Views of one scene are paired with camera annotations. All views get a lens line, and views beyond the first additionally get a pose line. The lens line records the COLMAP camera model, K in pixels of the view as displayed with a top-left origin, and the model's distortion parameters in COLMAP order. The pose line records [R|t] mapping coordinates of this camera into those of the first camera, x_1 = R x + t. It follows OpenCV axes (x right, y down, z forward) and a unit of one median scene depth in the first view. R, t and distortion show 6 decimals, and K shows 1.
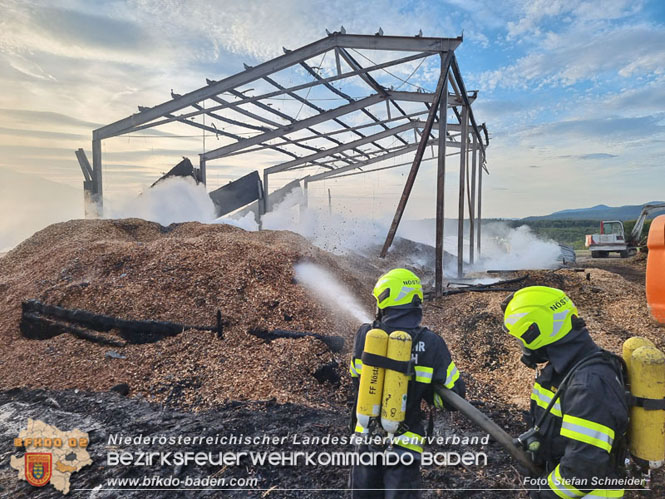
lens RADIAL K [[454.2, 0, 333.8], [0, 454.2, 253.0], [0, 0, 1]] dist [0.088912, -0.068360]
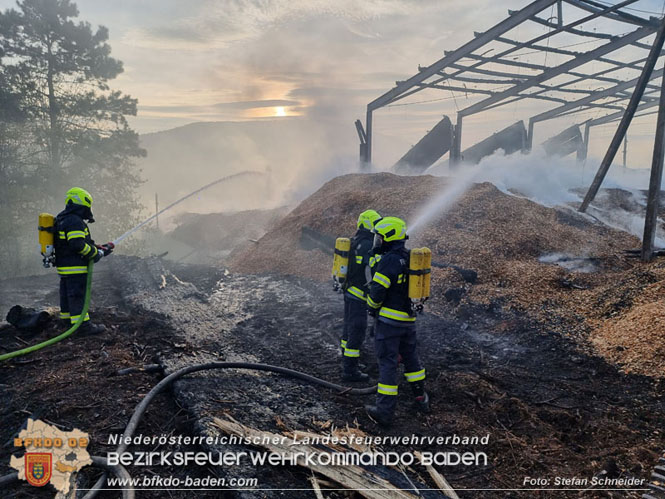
lens RADIAL K [[454.2, 0, 333.8], [0, 454.2, 253.0], [0, 0, 1]] dist [0.088912, -0.068360]
pose [[0.810531, 0.094711, -0.577987, 0.180097], [-0.031231, 0.992424, 0.118826, -0.003198], [0.584863, -0.078261, 0.807348, -0.111572]]
